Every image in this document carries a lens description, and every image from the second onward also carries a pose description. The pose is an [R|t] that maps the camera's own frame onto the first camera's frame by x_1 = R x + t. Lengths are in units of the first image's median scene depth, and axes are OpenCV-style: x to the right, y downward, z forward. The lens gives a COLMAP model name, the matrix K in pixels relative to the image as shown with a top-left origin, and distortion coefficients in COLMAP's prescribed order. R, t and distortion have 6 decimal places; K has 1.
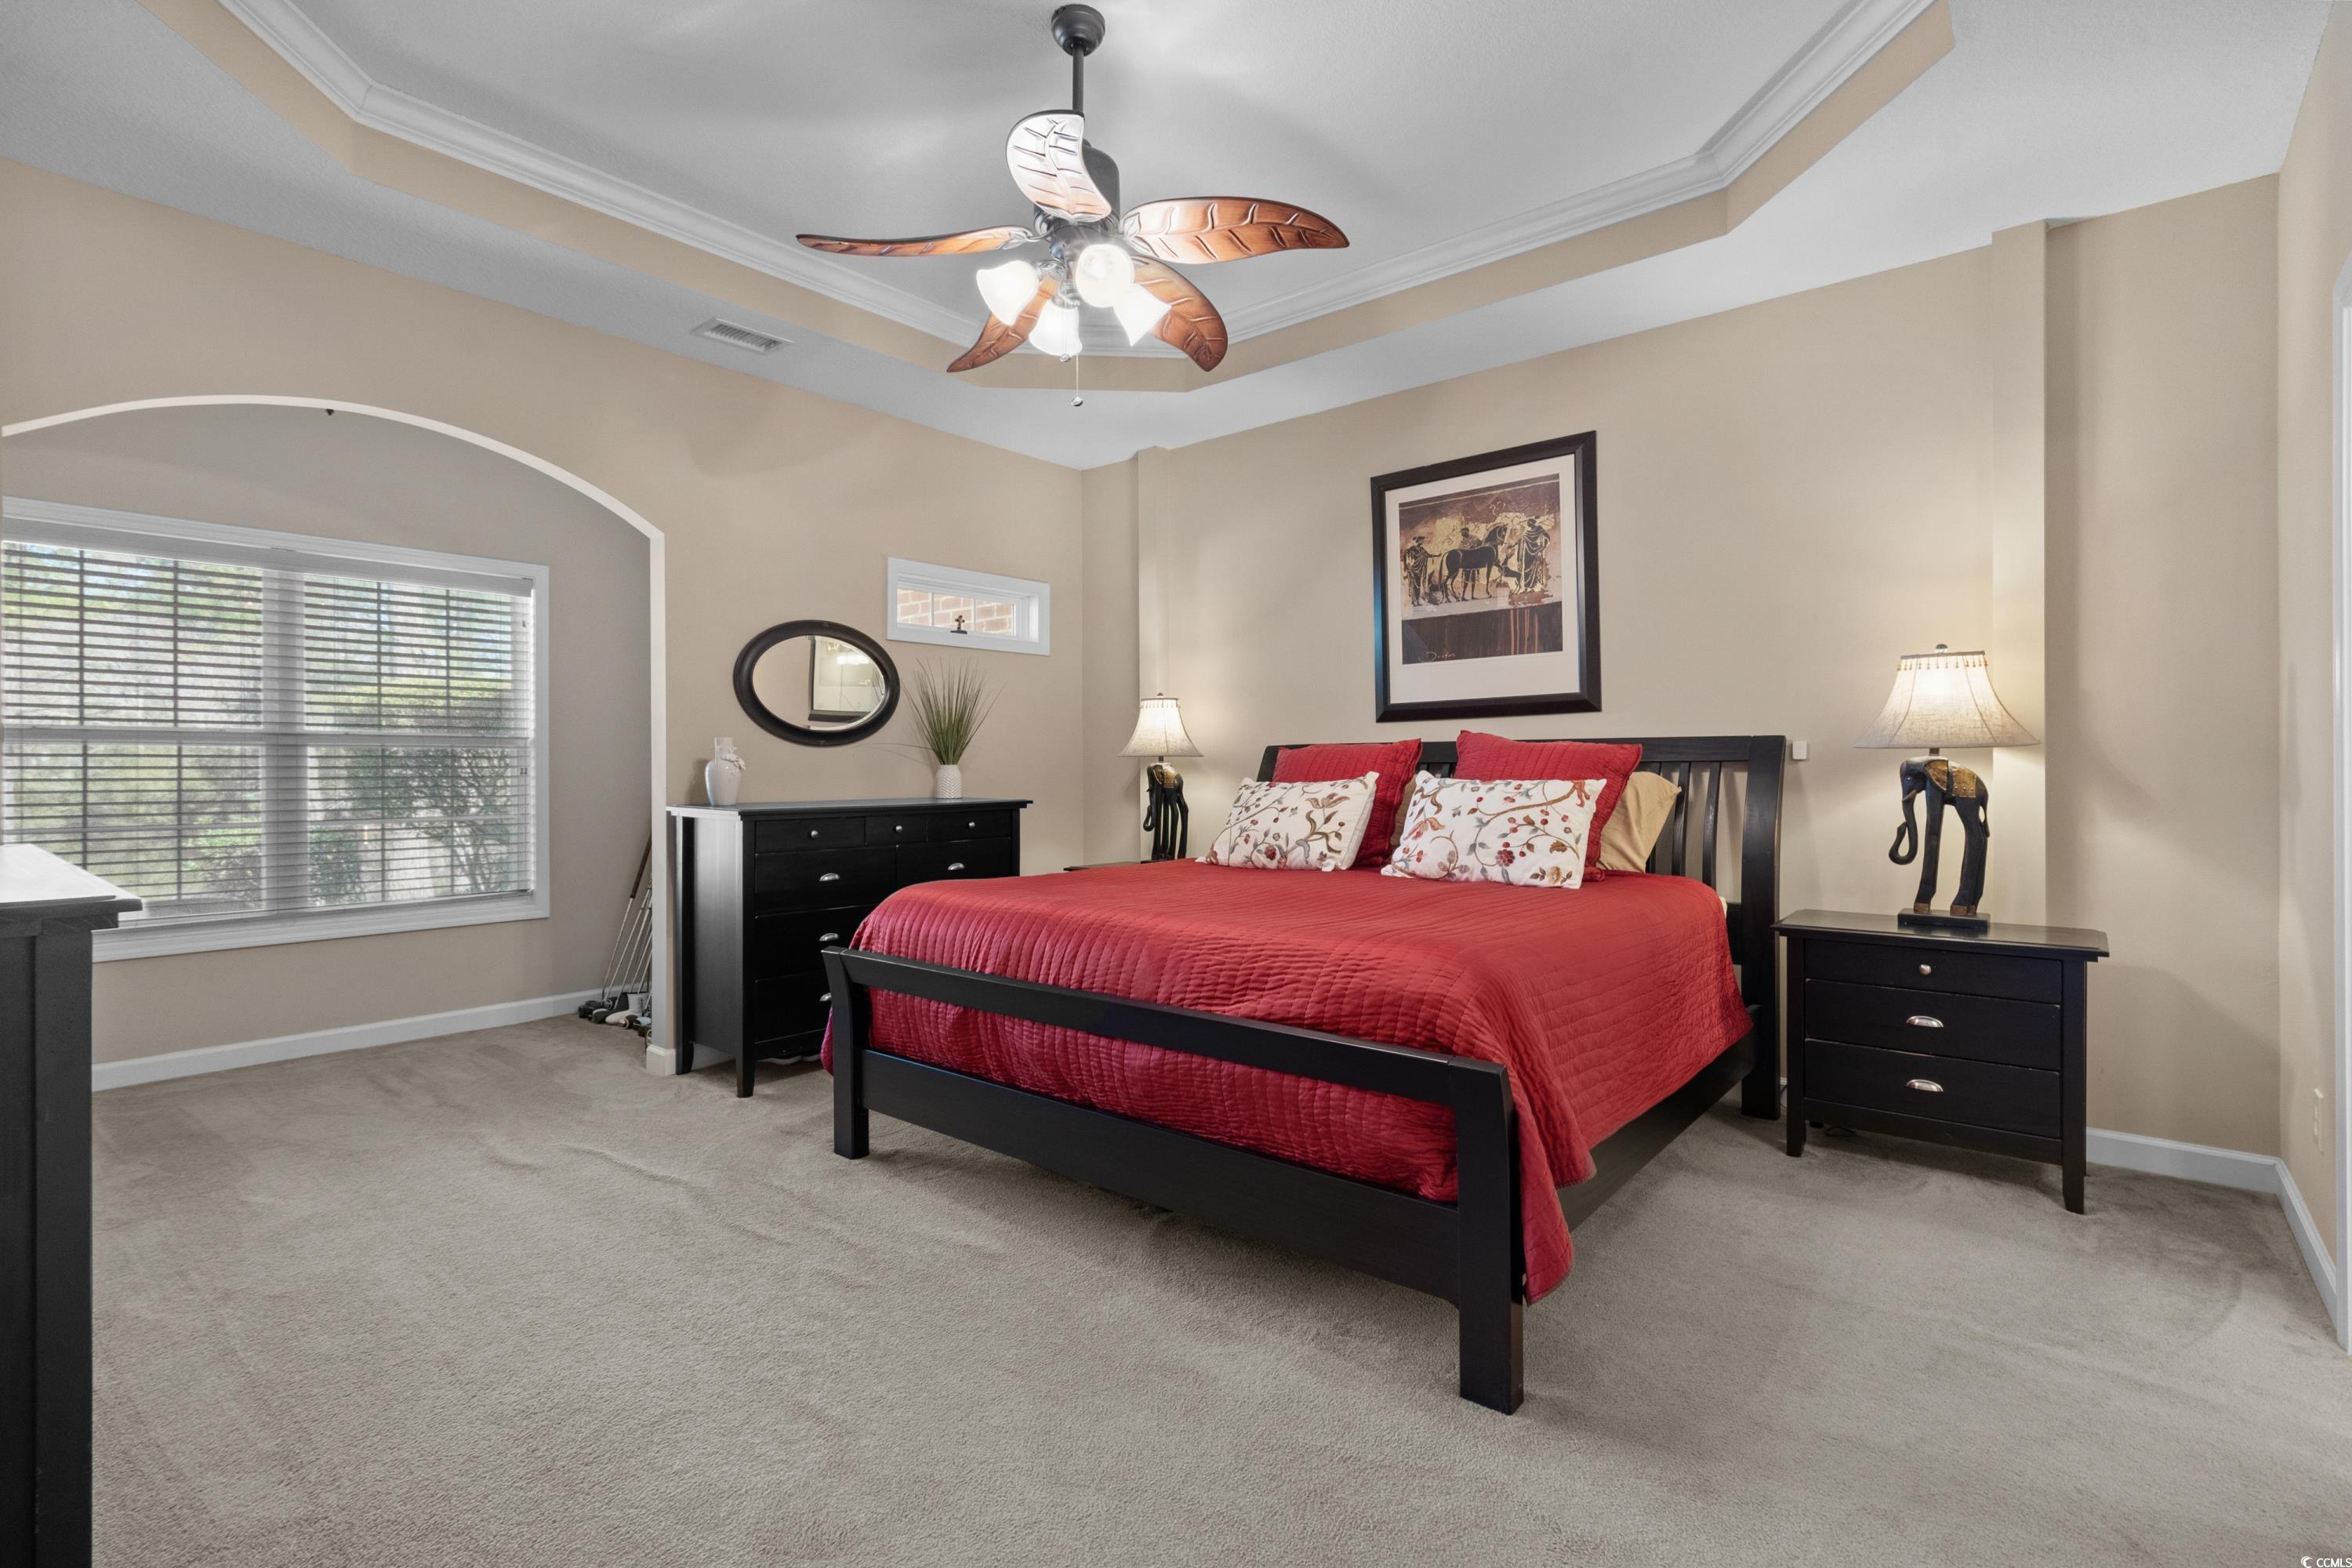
lens RADIAL K [[1078.0, 0, 1174.0], [0, 1078.0, 769.1], [0, 0, 1]] dist [-0.001648, 0.000589]
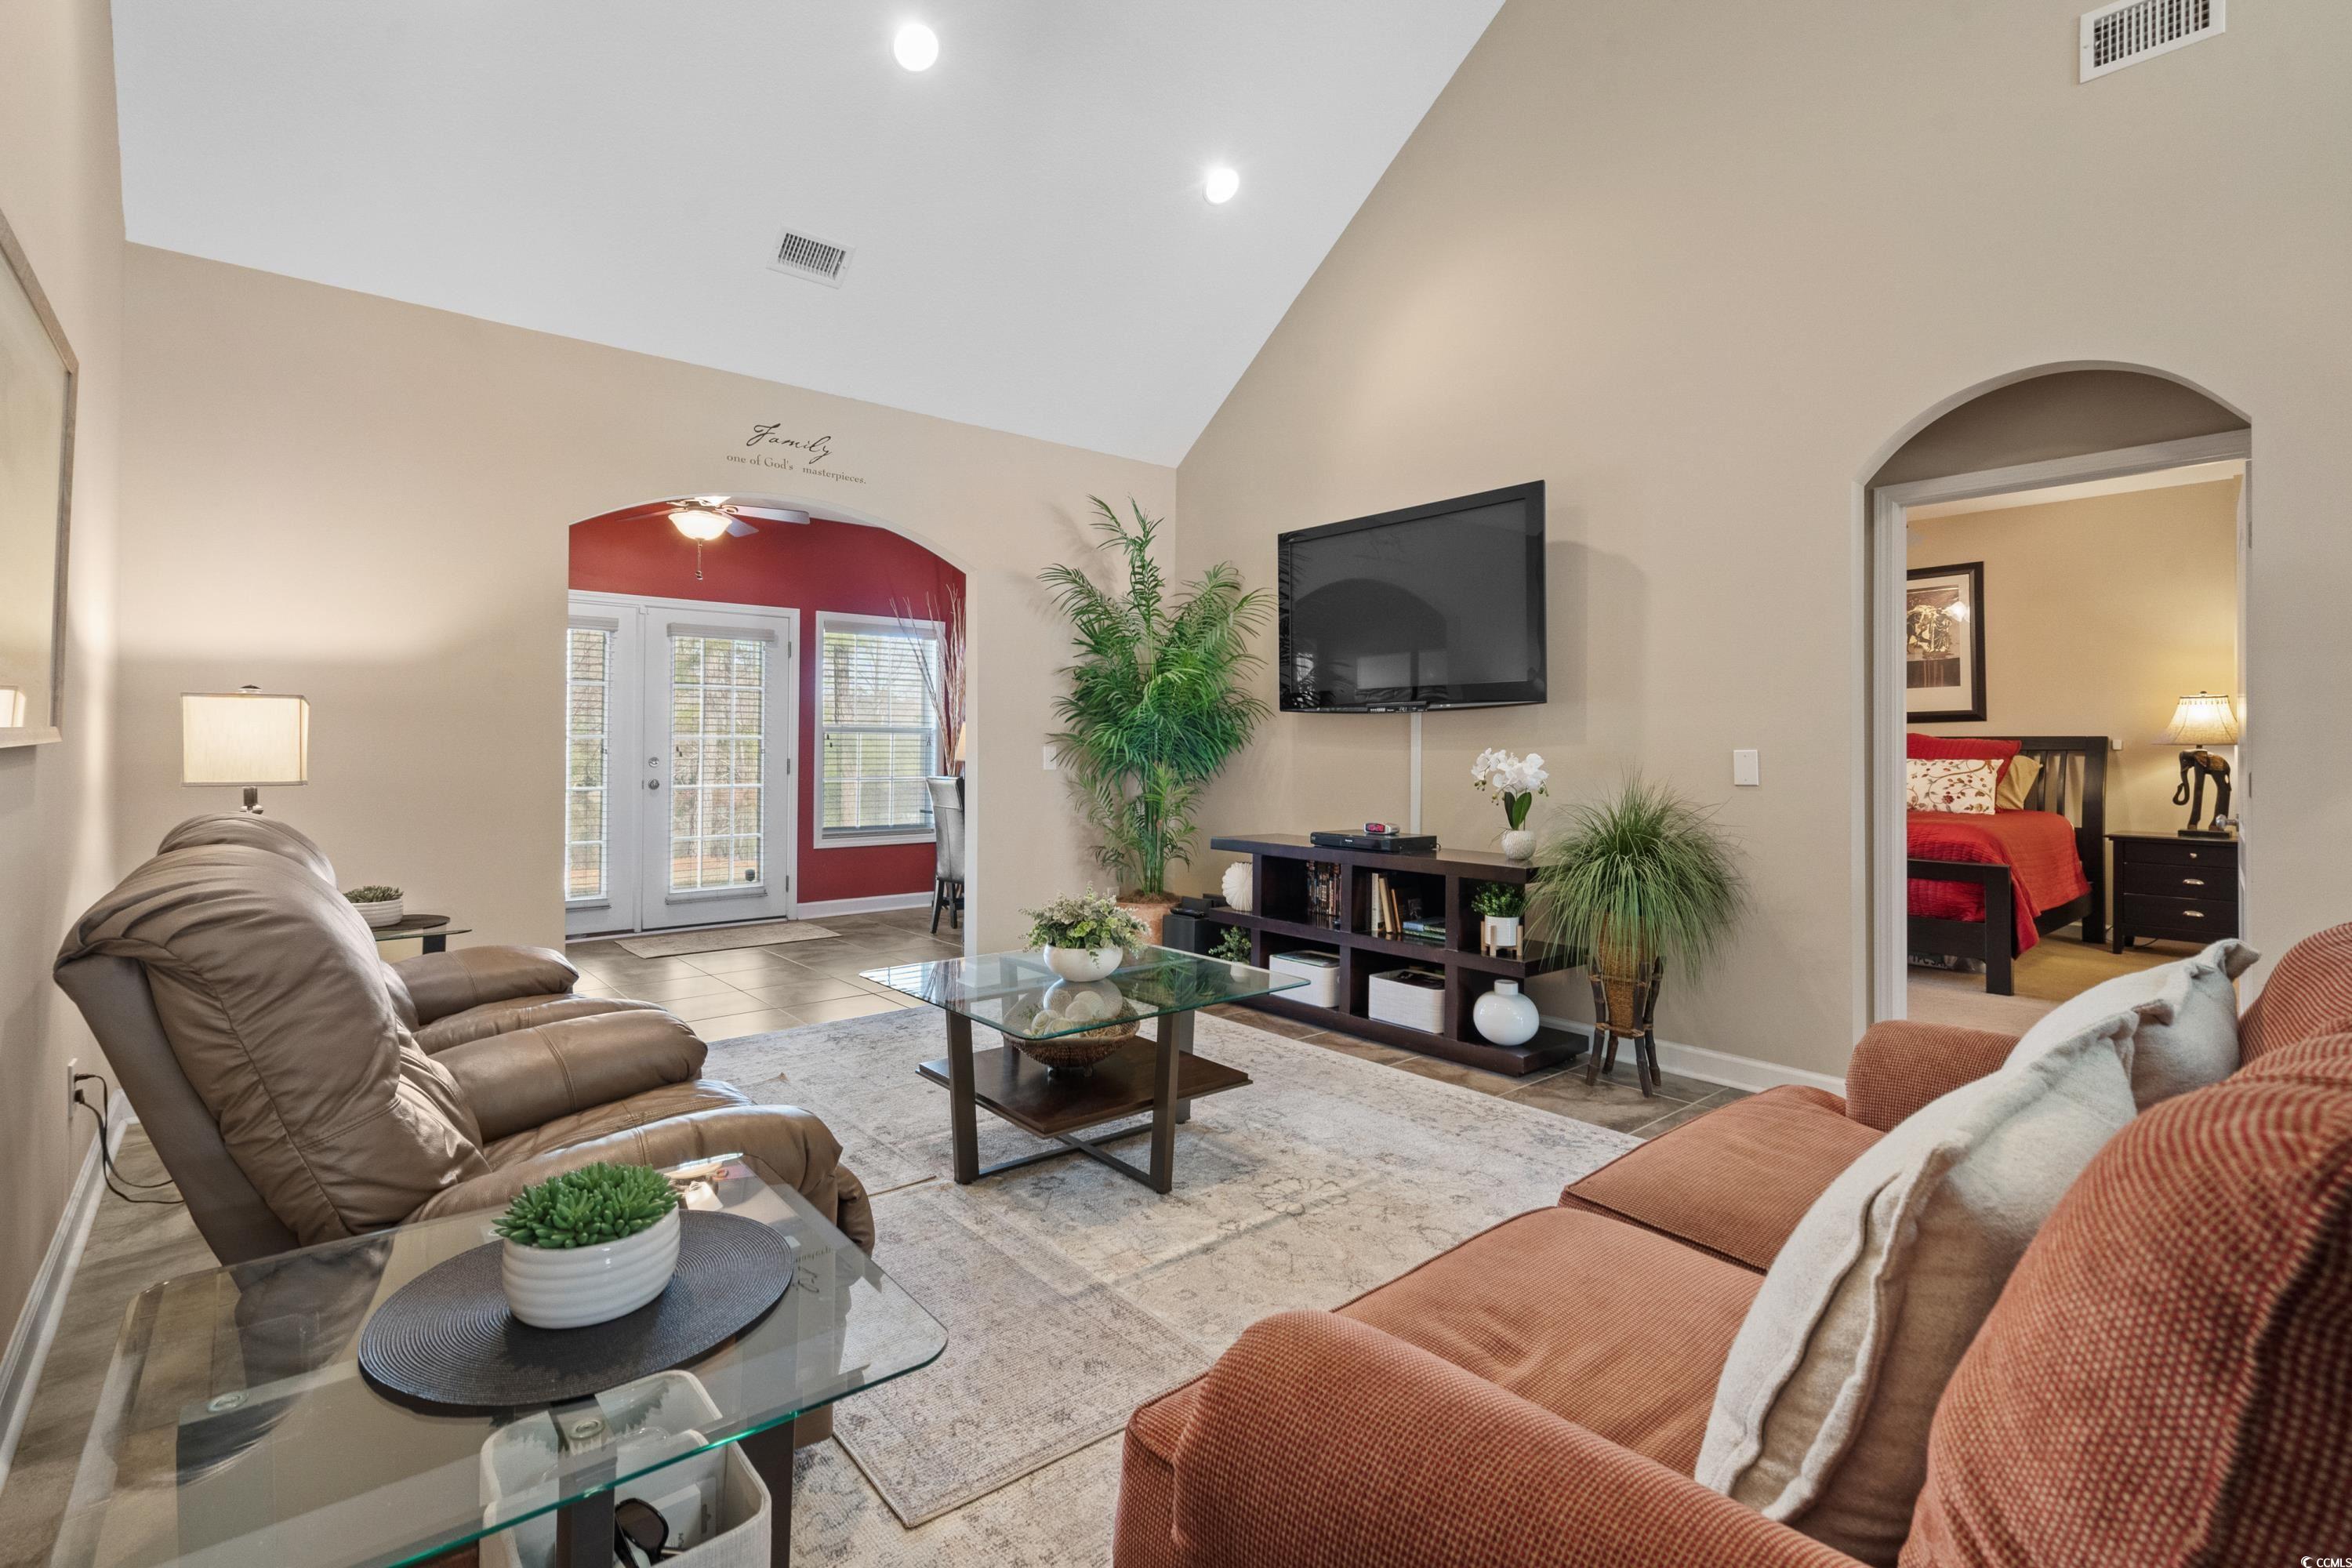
lens RADIAL K [[1078.0, 0, 1175.2], [0, 1078.0, 740.8], [0, 0, 1]] dist [-0.001648, 0.000589]
pose [[0.987402, 0.008093, -0.158024, -0.744117], [-0.009238, 0.999936, -0.006513, 0.002772], [0.157961, 0.007890, 0.987414, -1.109488]]
